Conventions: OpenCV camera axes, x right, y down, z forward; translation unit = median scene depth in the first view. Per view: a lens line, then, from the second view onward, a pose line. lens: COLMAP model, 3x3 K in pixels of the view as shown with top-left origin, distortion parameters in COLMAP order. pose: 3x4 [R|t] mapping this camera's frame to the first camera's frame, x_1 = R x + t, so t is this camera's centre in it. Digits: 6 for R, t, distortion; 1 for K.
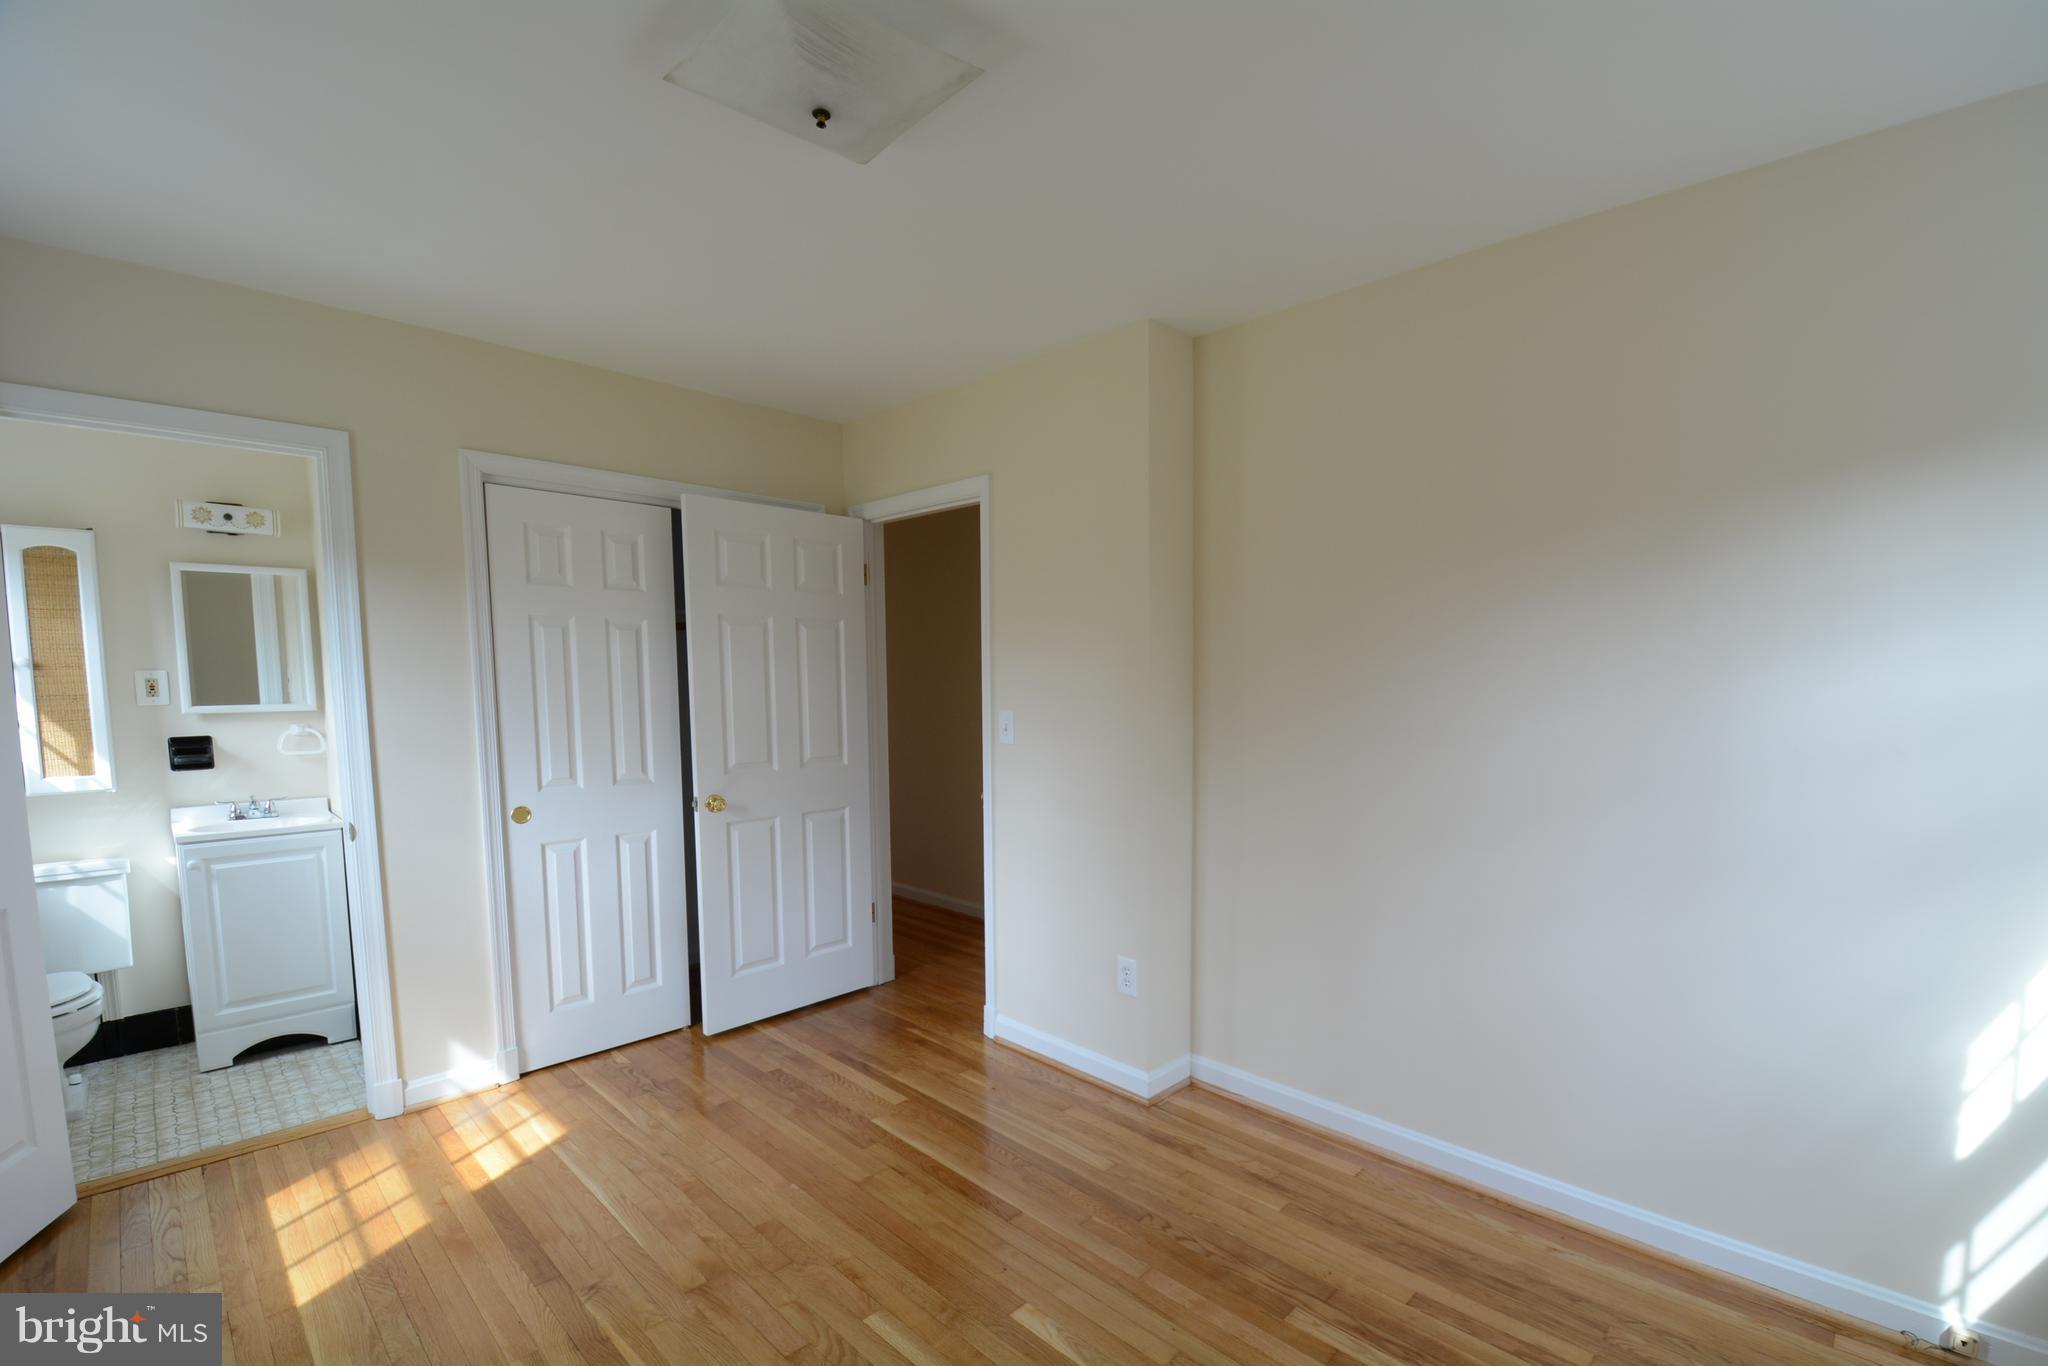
lens RADIAL K [[937.9, 0, 1048.3], [0, 937.9, 760.2], [0, 0, 1]] dist [0.018049, -0.021511]
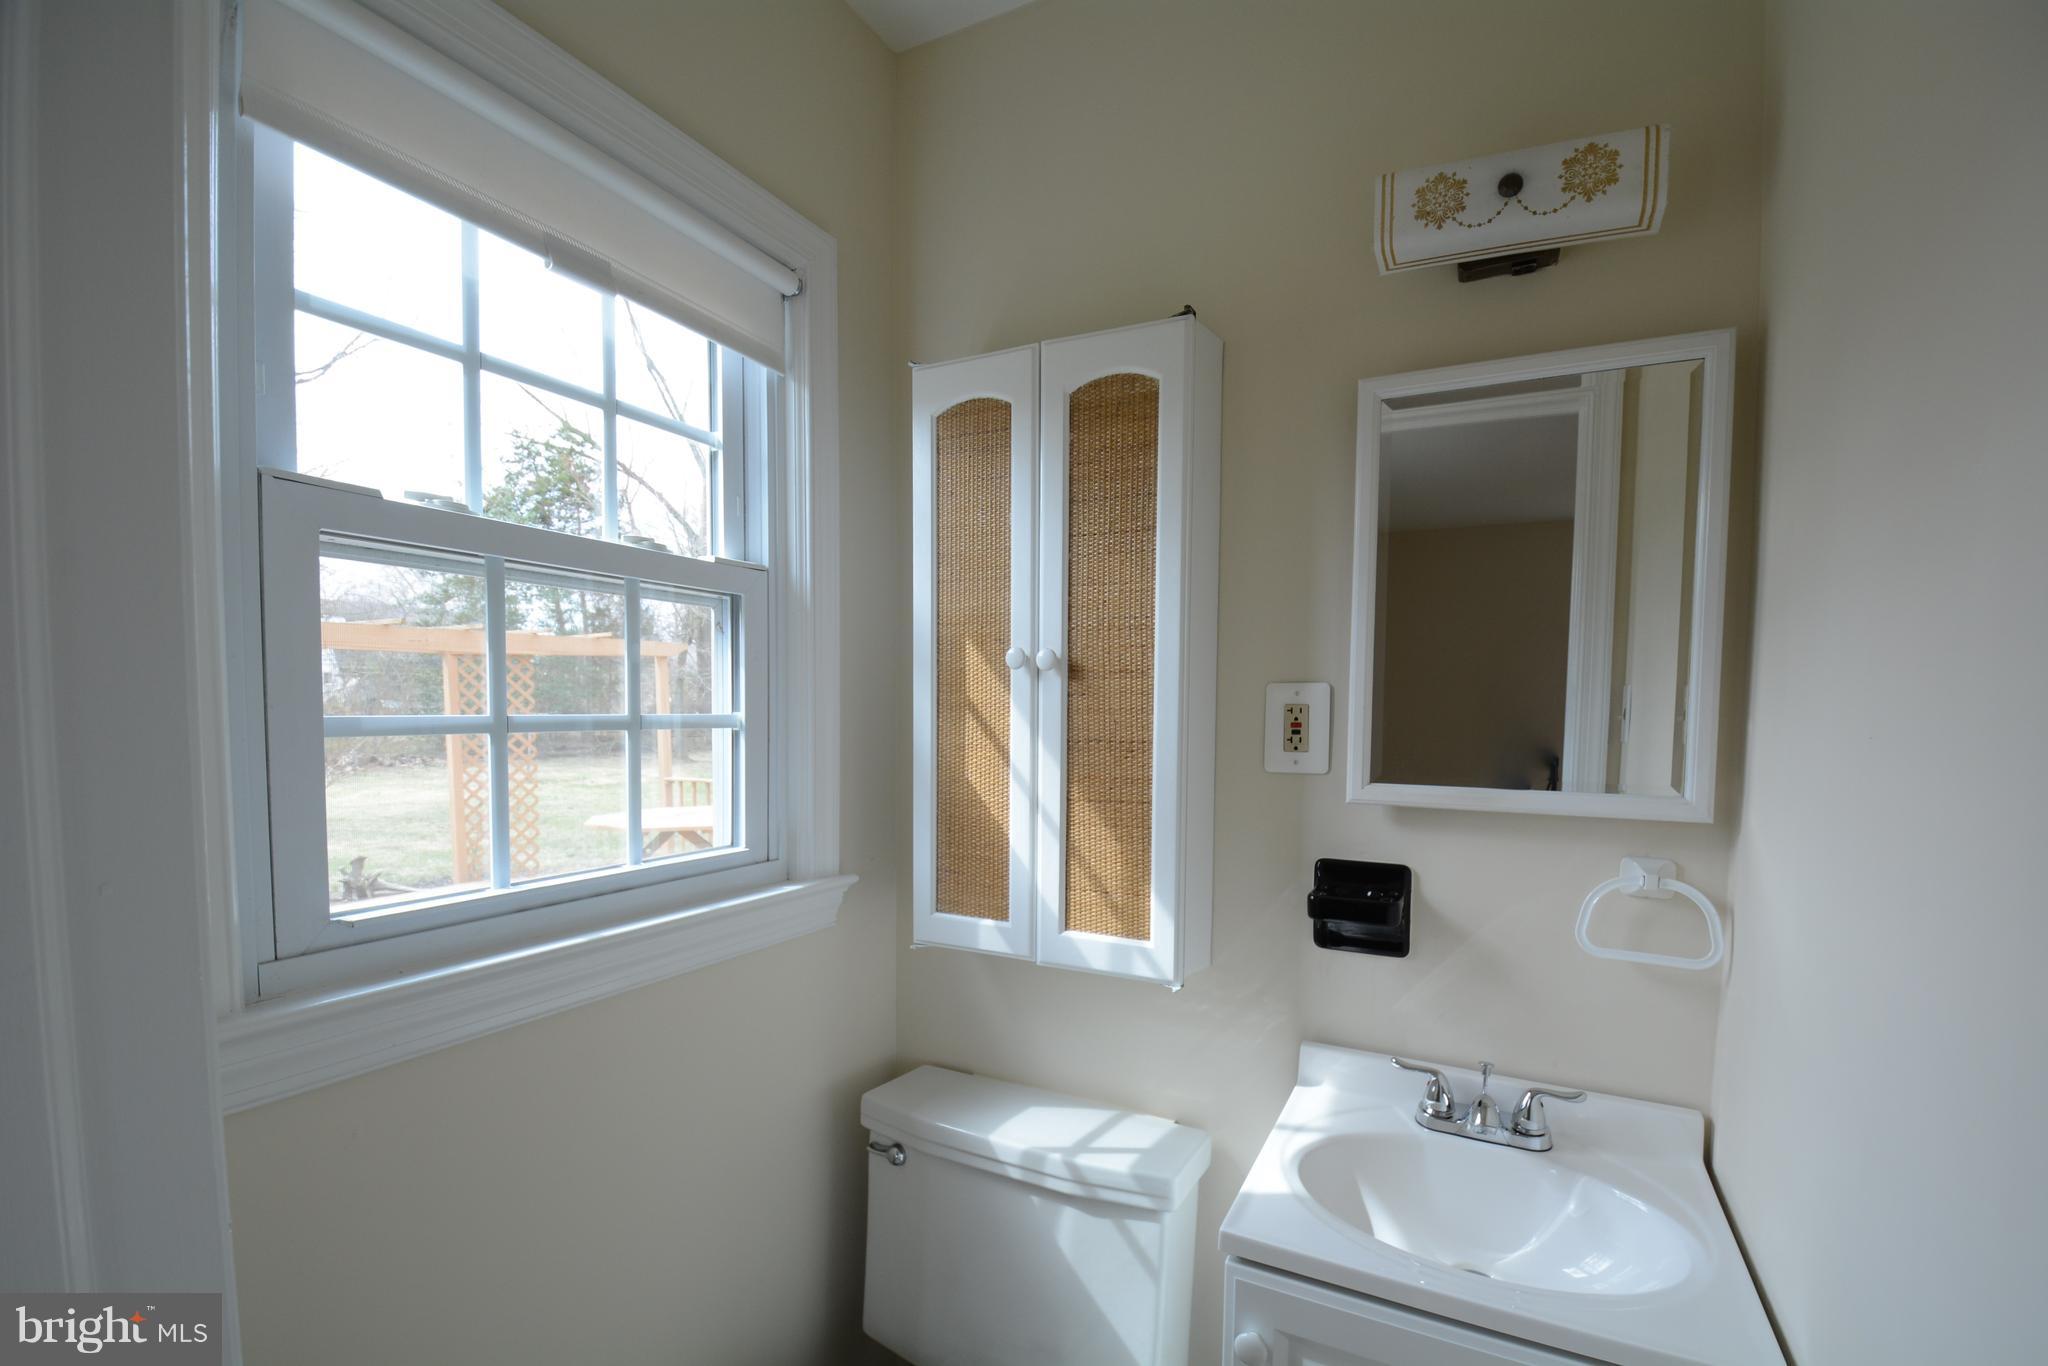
lens RADIAL K [[937.9, 0, 1048.3], [0, 937.9, 760.2], [0, 0, 1]] dist [0.018049, -0.021511]
pose [[0.309360, 0.072104, -0.948208, -0.631795], [-0.098619, 0.994177, 0.043425, -0.072110], [0.945817, 0.080078, 0.314669, 0.795314]]
